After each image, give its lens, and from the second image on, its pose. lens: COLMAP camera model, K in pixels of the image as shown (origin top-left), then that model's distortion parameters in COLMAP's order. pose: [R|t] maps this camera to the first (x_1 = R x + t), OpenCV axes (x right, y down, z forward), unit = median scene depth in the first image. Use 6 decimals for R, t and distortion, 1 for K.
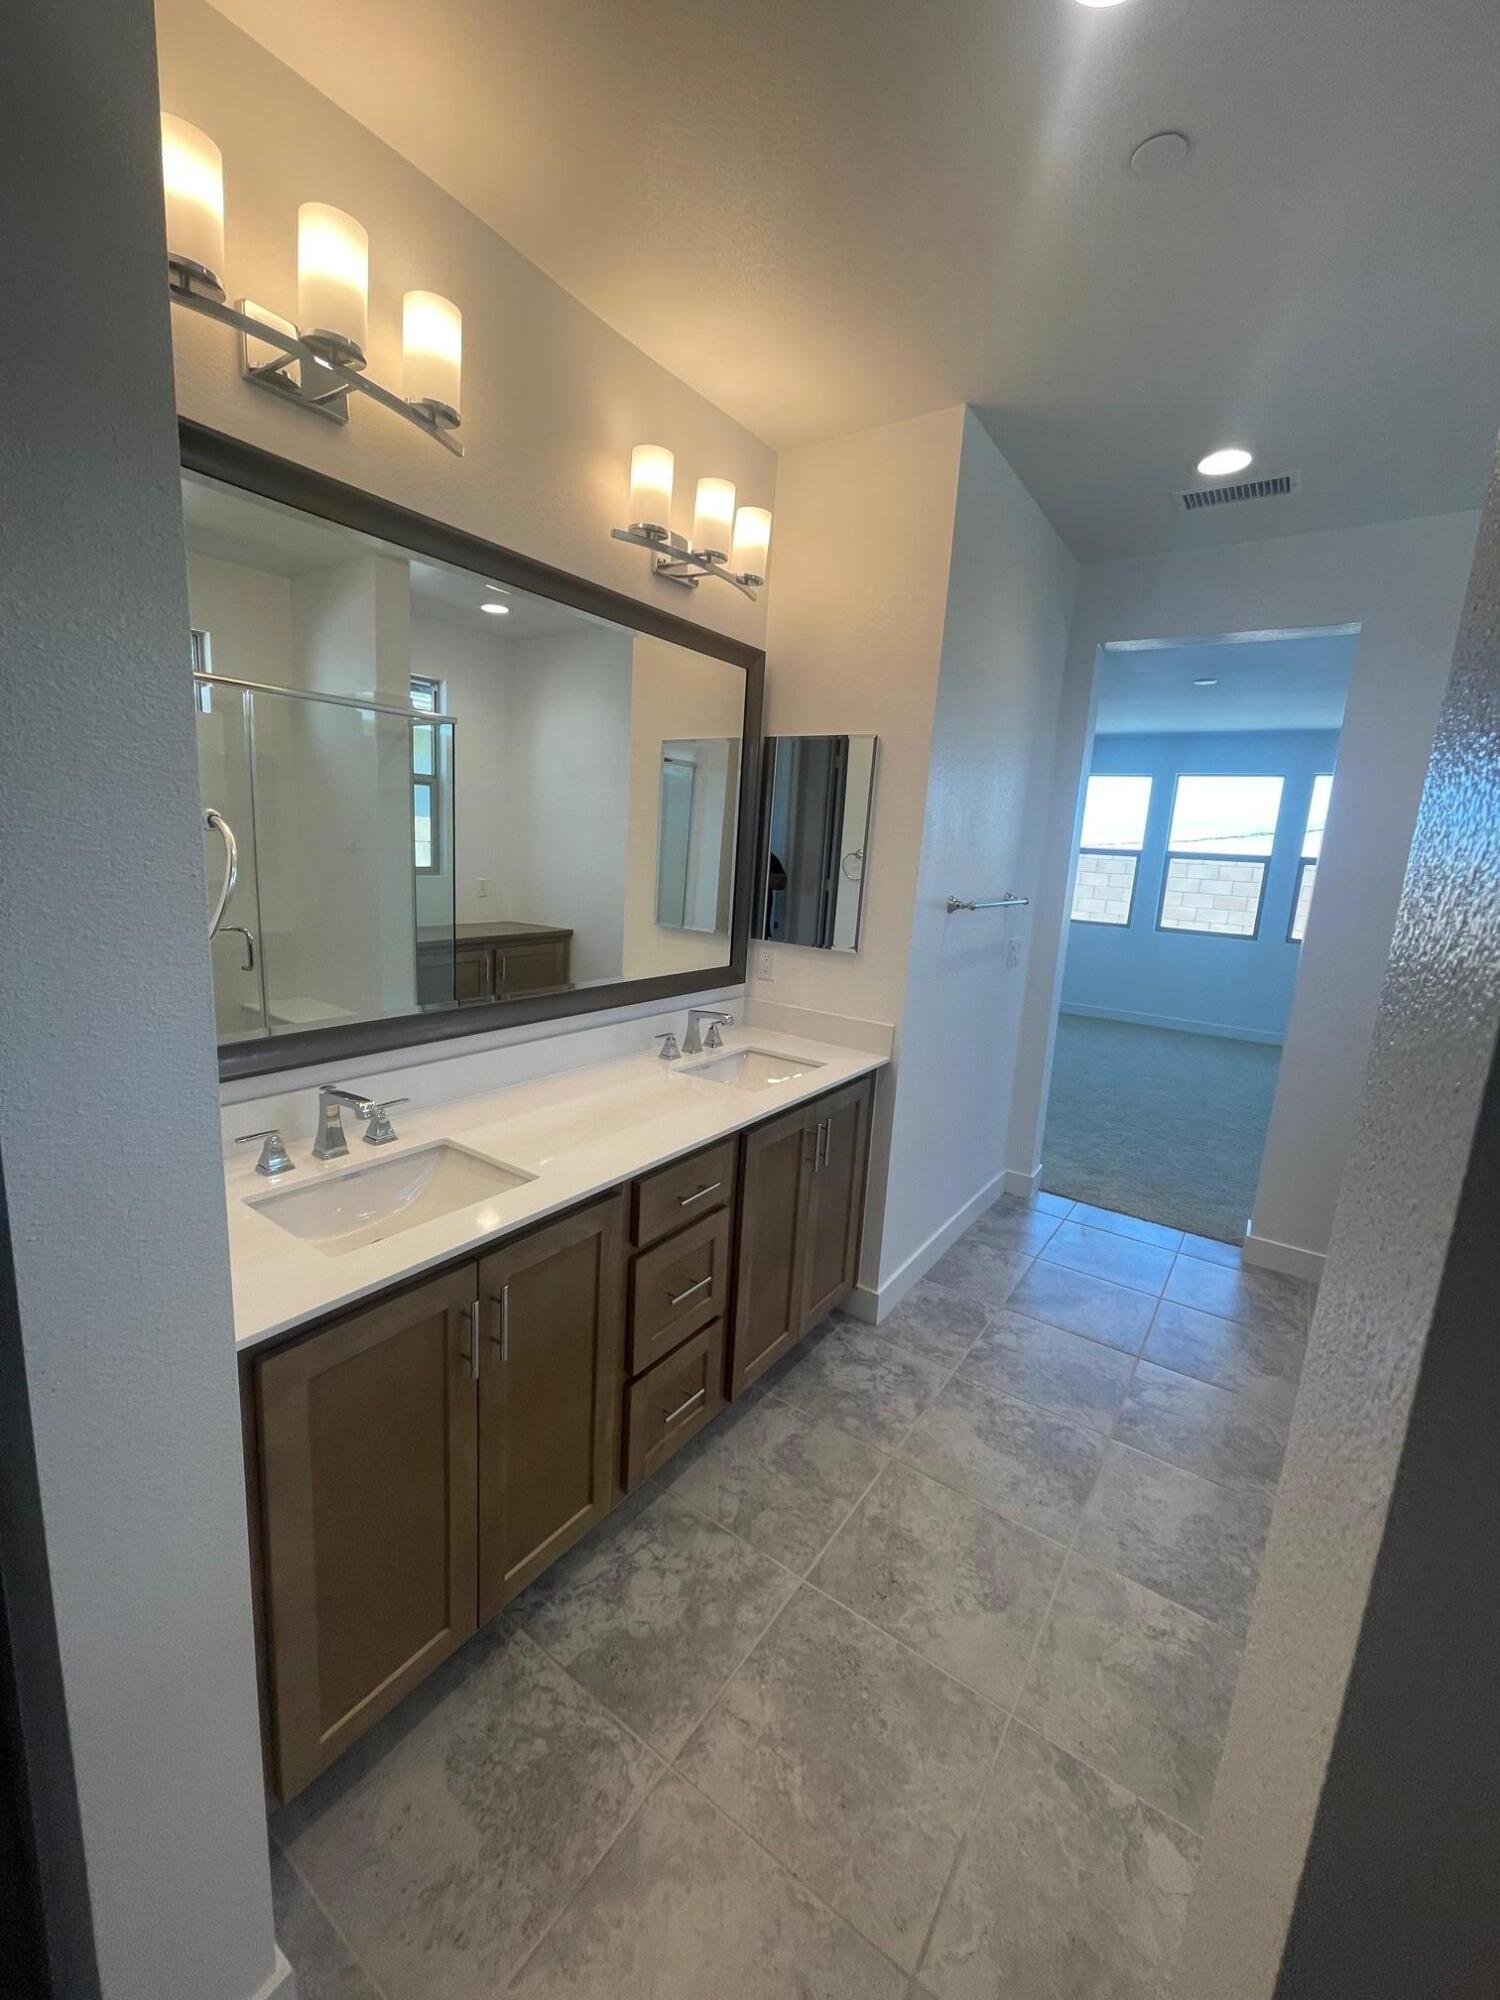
lens RADIAL K [[806.3, 0, 740.3], [0, 806.3, 1001.3], [0, 0, 1]] dist [-0.004773, 0.001780]
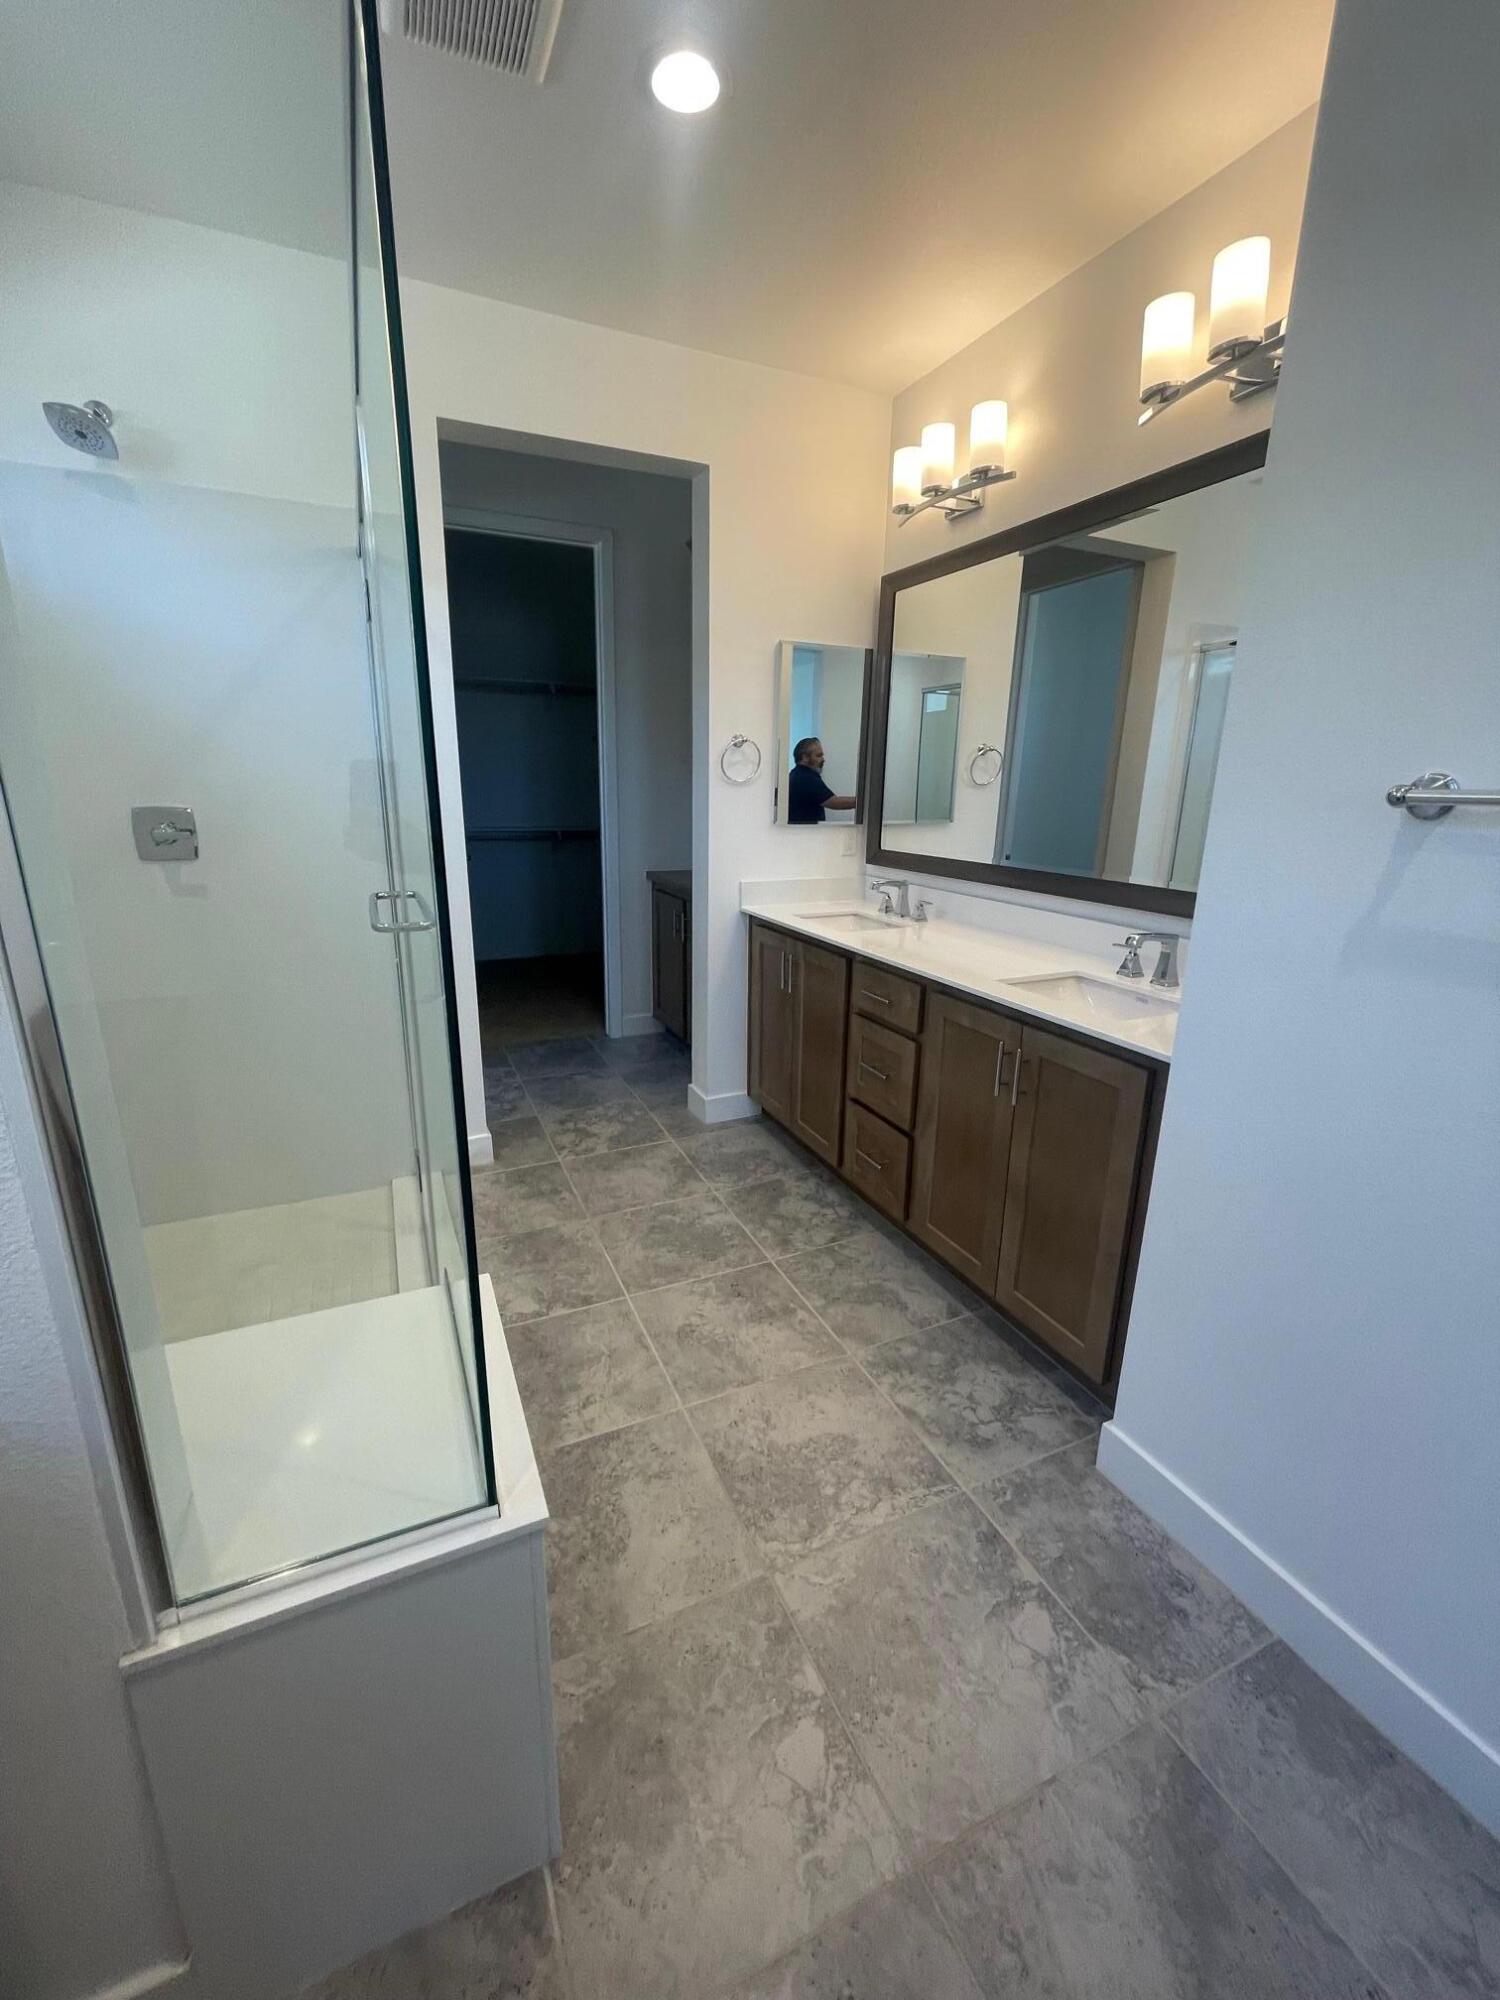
lens RADIAL K [[806.3, 0, 745.0], [0, 806.3, 995.5], [0, 0, 1]] dist [-0.004773, 0.001780]
pose [[-0.504353, 0.163745, -0.847830, 1.131304], [-0.202285, 0.932129, 0.300361, -0.114488], [0.839469, 0.322991, -0.436998, 1.329253]]
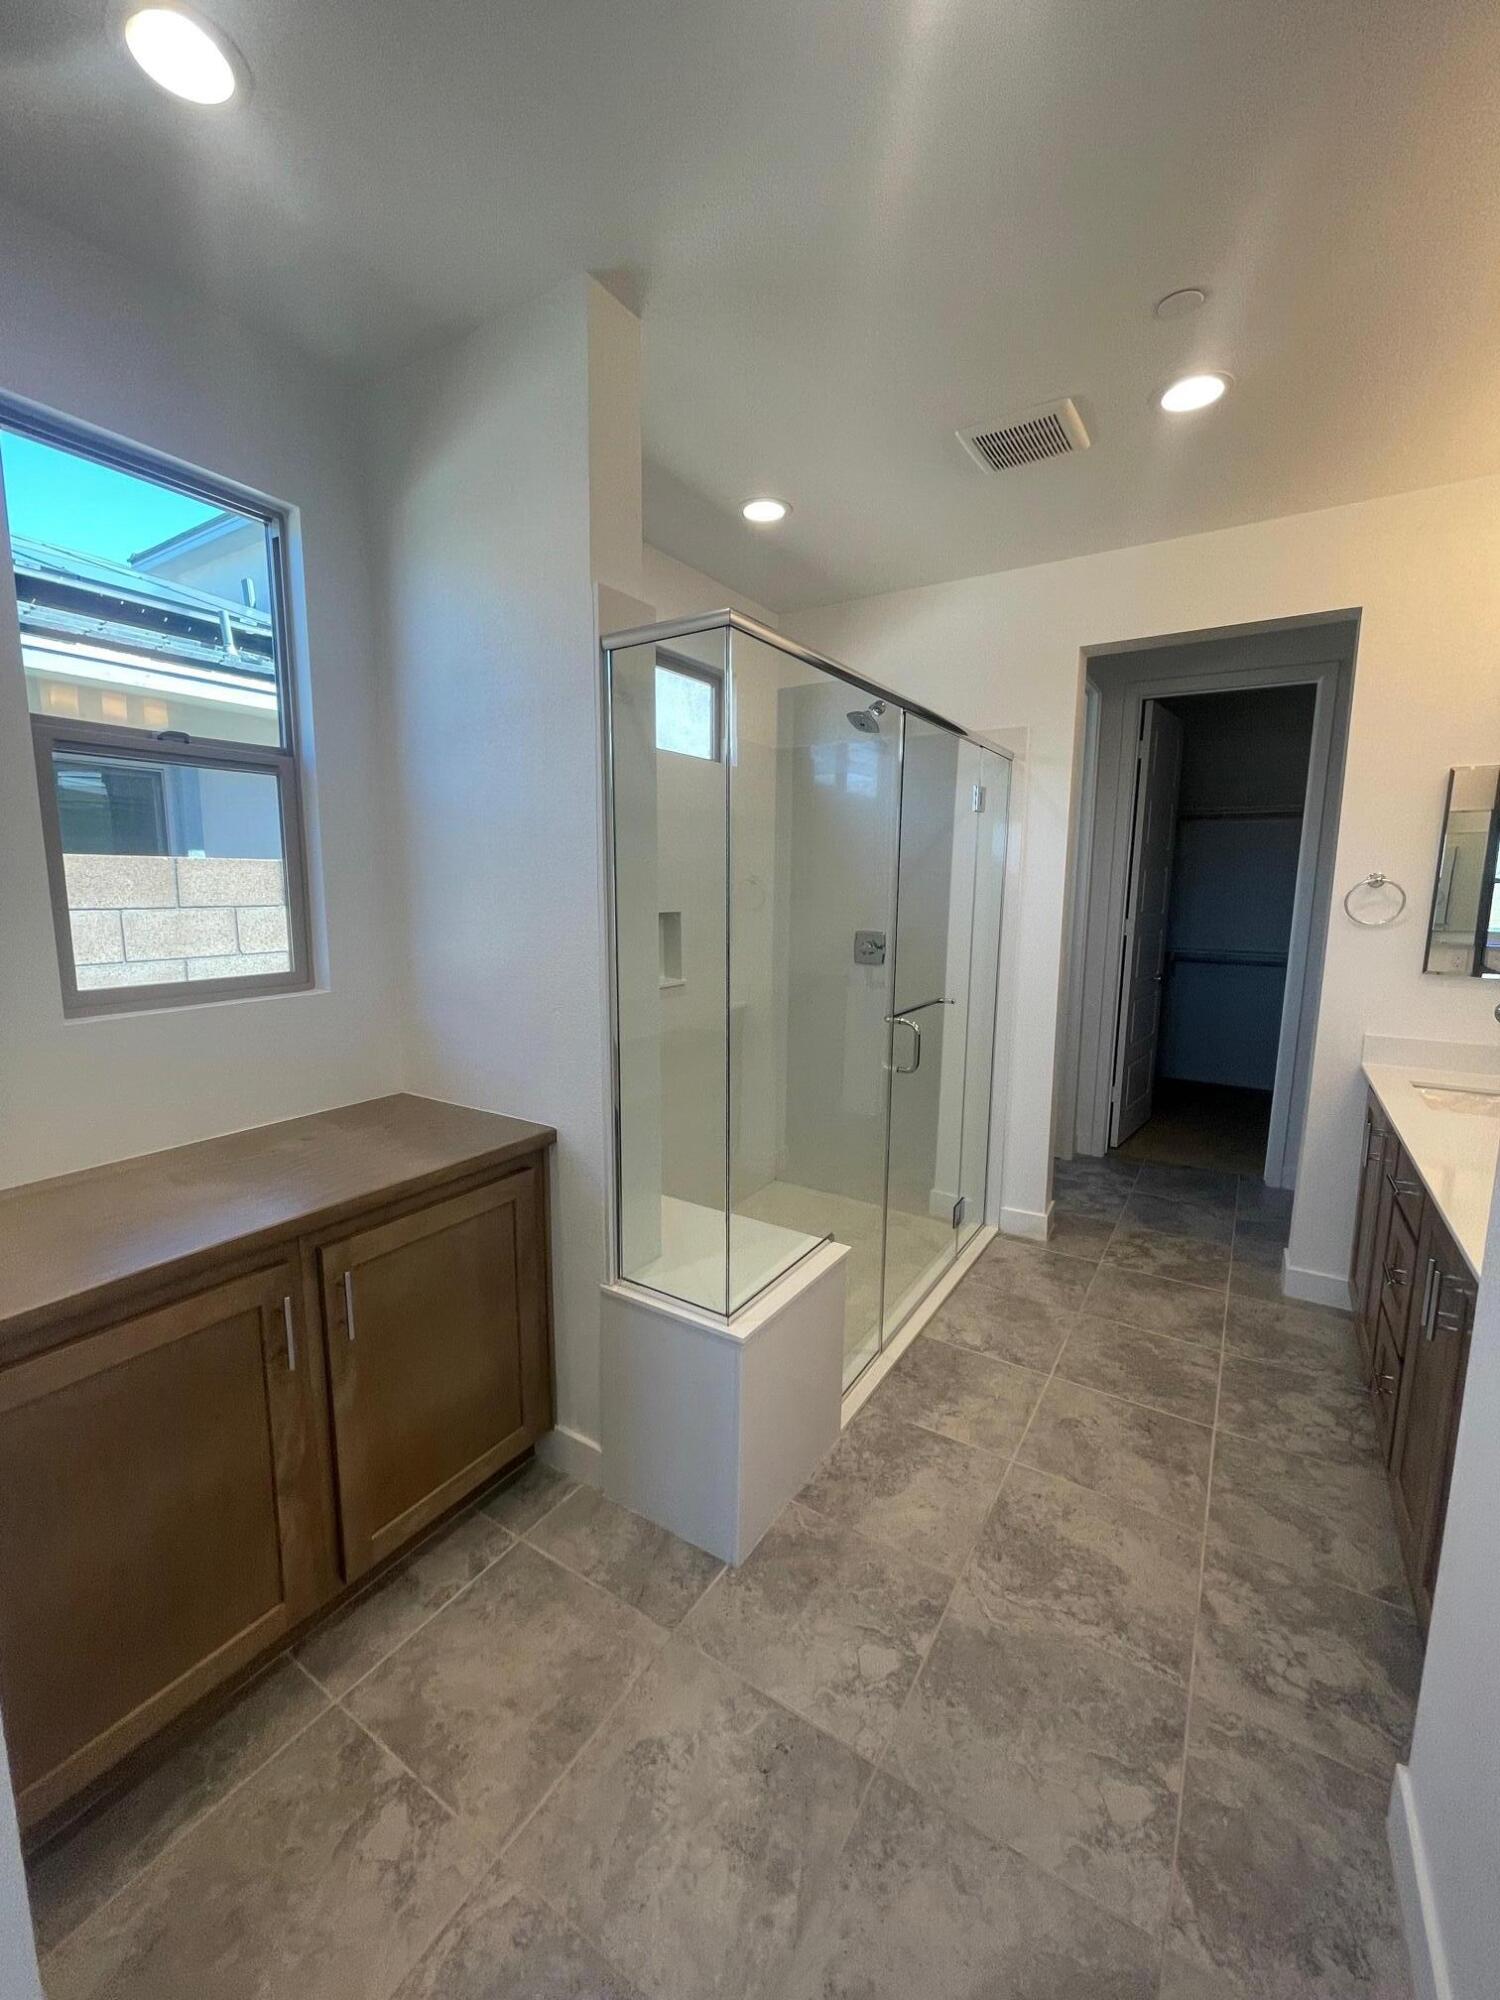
lens RADIAL K [[806.3, 0, 741.3], [0, 806.3, 1000.3], [0, 0, 1]] dist [-0.004773, 0.001780]
pose [[-0.997296, -0.054372, -0.049444, 0.887428], [-0.067637, 0.942211, 0.328121, -0.297317], [0.028746, 0.330578, -0.943341, 1.851237]]
